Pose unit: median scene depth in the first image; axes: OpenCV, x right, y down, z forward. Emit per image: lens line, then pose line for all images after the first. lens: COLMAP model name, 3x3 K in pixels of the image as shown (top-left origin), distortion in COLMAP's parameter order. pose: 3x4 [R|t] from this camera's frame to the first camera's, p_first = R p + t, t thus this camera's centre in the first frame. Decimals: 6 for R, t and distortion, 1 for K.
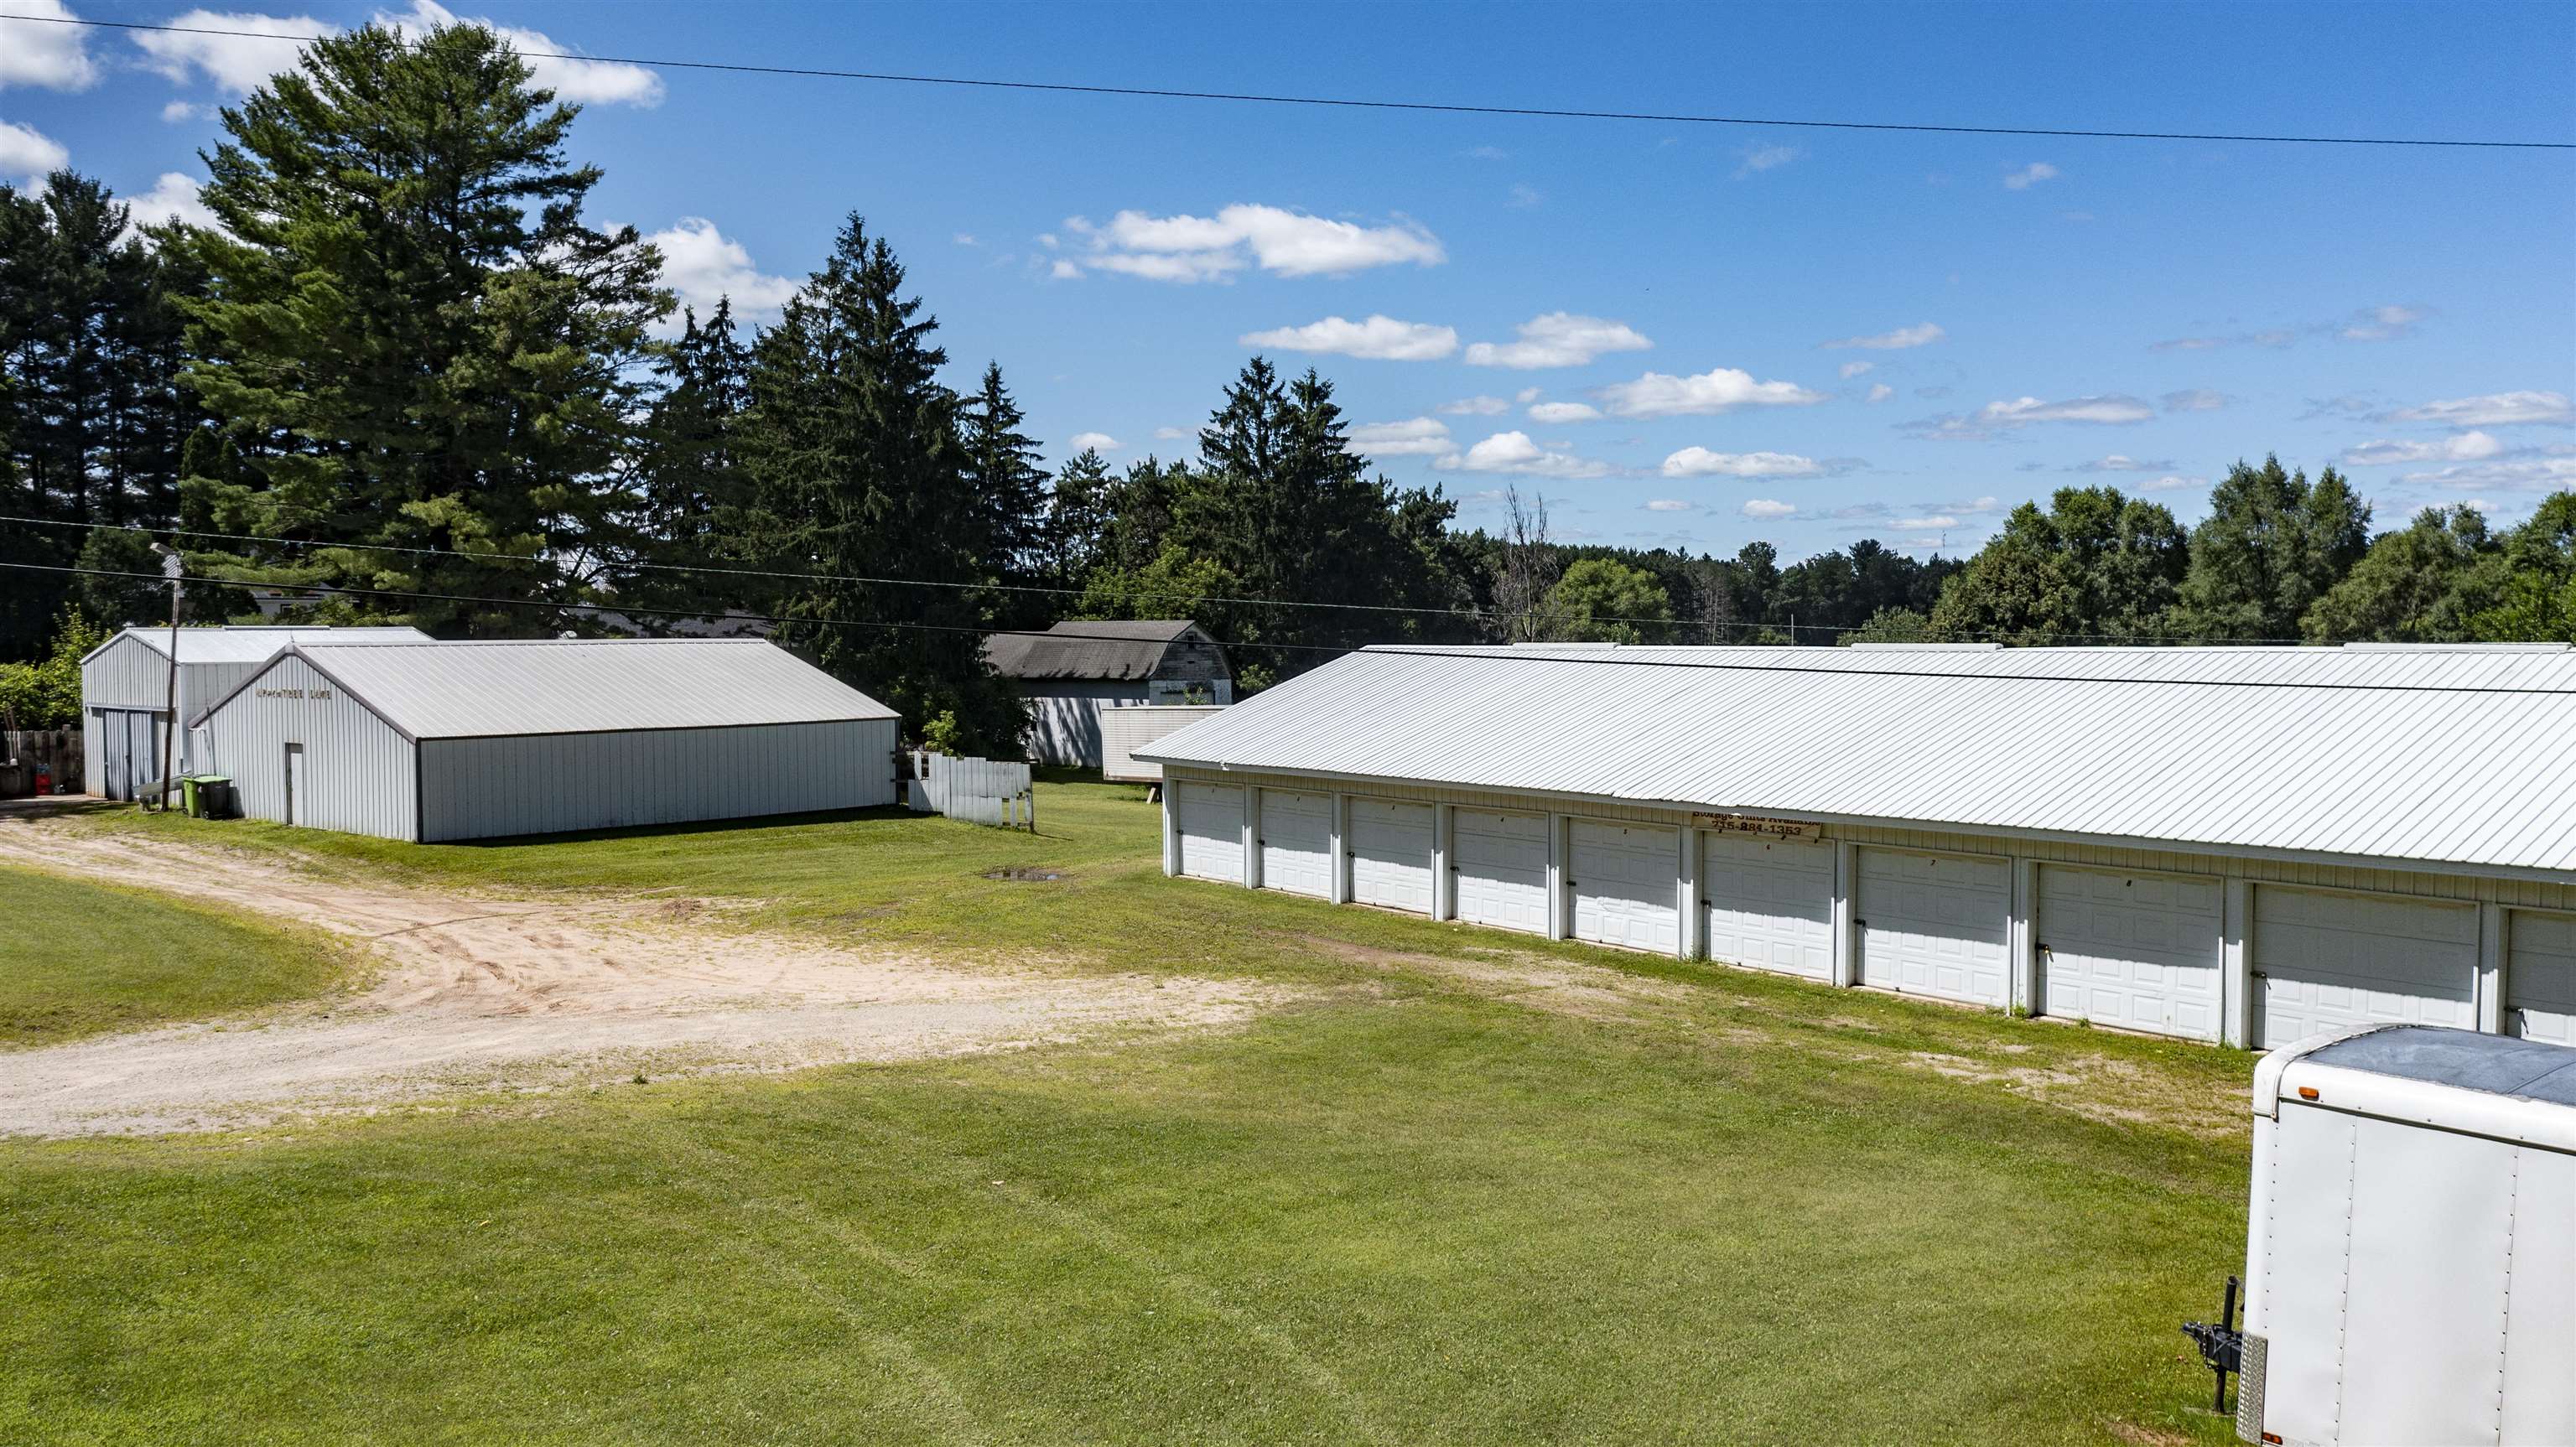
lens RADIAL K [[2038.5, 0, 1292.1], [0, 2038.5, 733.1], [0, 0, 1]] dist [-0.016353, 0.001060]
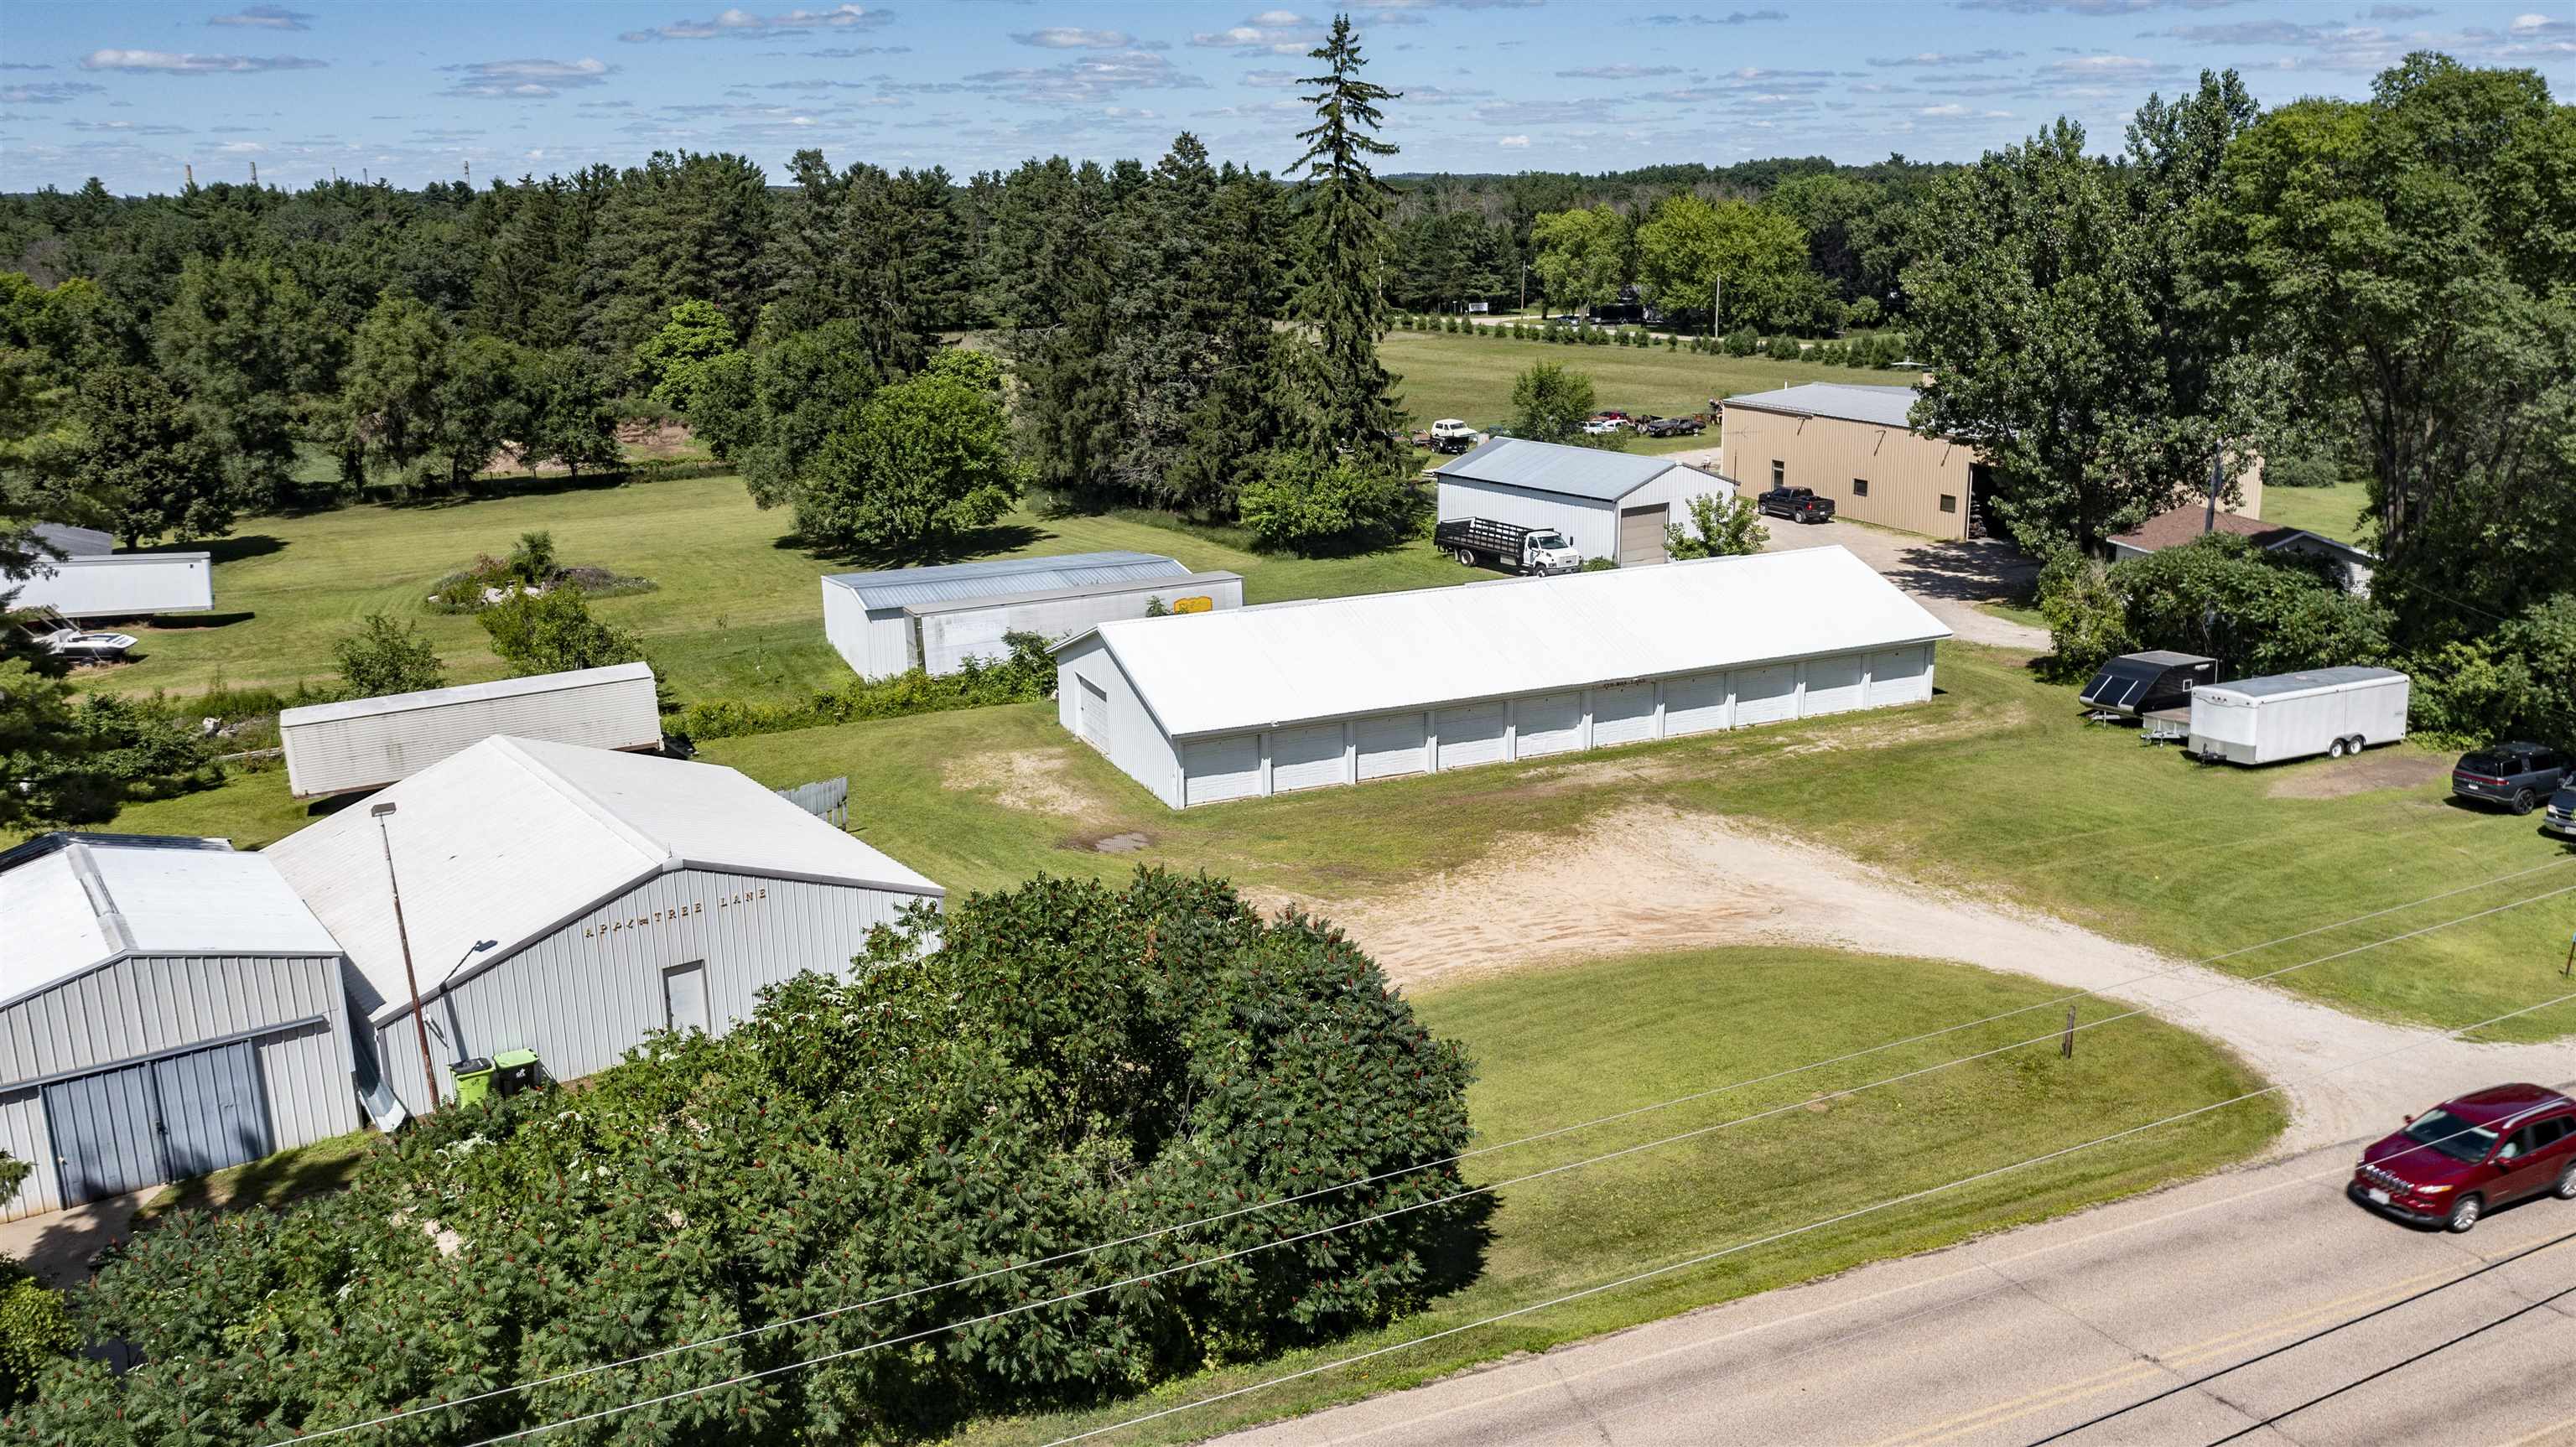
lens RADIAL K [[2038.5, 0, 1281.0], [0, 2038.5, 718.1], [0, 0, 1]] dist [-0.016353, 0.001060]
pose [[0.225769, -0.242971, 0.943395, -1.175821], [0.065135, 0.969996, 0.234235, -0.276567], [-0.972001, 0.008565, 0.234821, 0.491421]]
